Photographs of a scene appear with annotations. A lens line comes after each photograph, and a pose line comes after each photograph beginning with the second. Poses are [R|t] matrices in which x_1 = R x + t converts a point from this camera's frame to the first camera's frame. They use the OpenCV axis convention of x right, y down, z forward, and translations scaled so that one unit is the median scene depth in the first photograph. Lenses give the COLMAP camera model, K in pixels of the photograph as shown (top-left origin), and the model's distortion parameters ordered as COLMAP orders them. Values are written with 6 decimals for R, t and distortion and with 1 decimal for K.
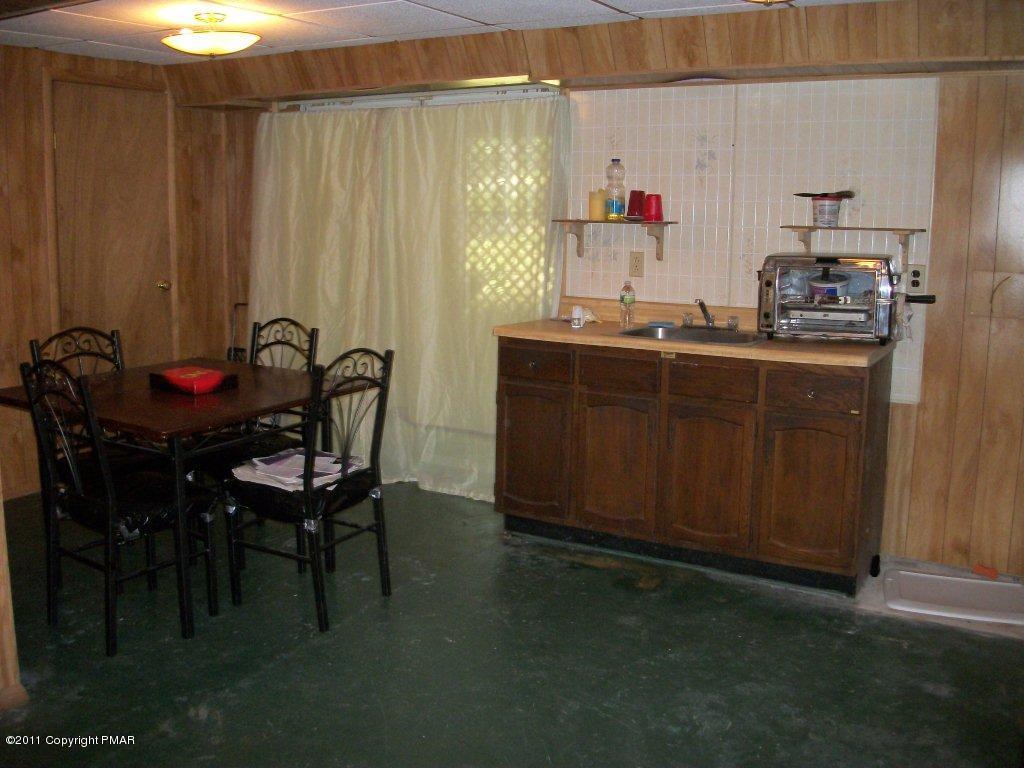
lens RADIAL K [[964.9, 0, 515.3], [0, 964.9, 365.4], [0, 0, 1]] dist [-0.113139, 0.024279]
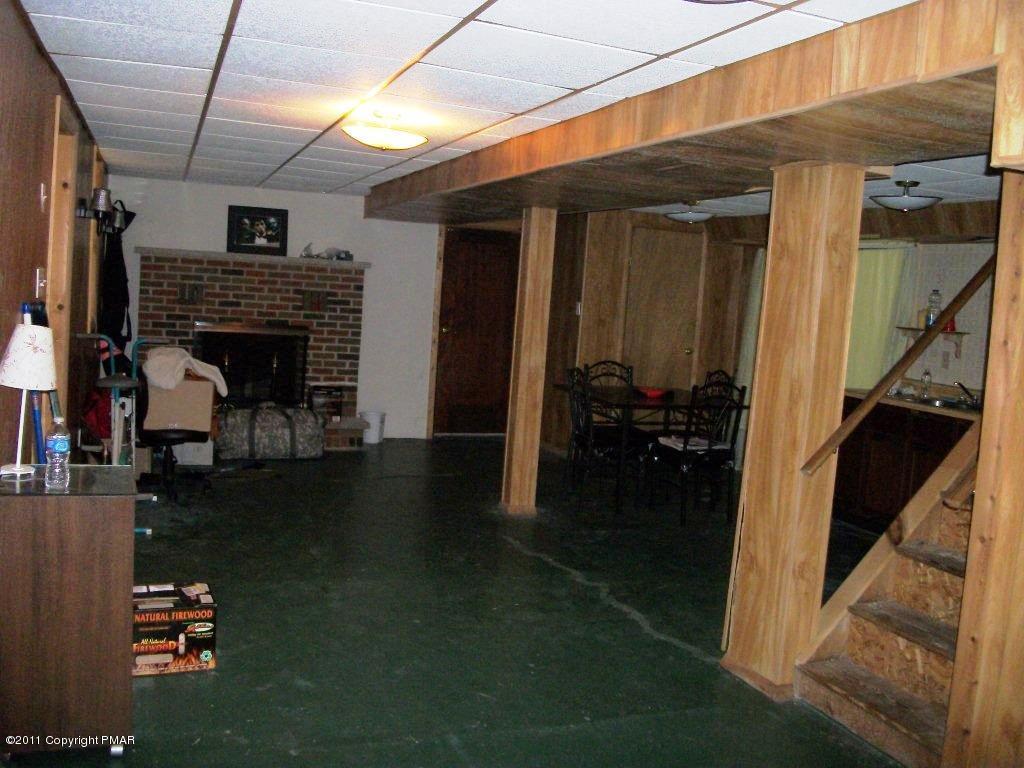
lens RADIAL K [[964.9, 0, 515.3], [0, 964.9, 365.4], [0, 0, 1]] dist [-0.113139, 0.024279]
pose [[0.772583, 0.093157, -0.628042, 0.548961], [-0.159752, 0.985876, -0.050284, 0.087178], [0.614487, 0.139180, 0.776553, -0.565500]]
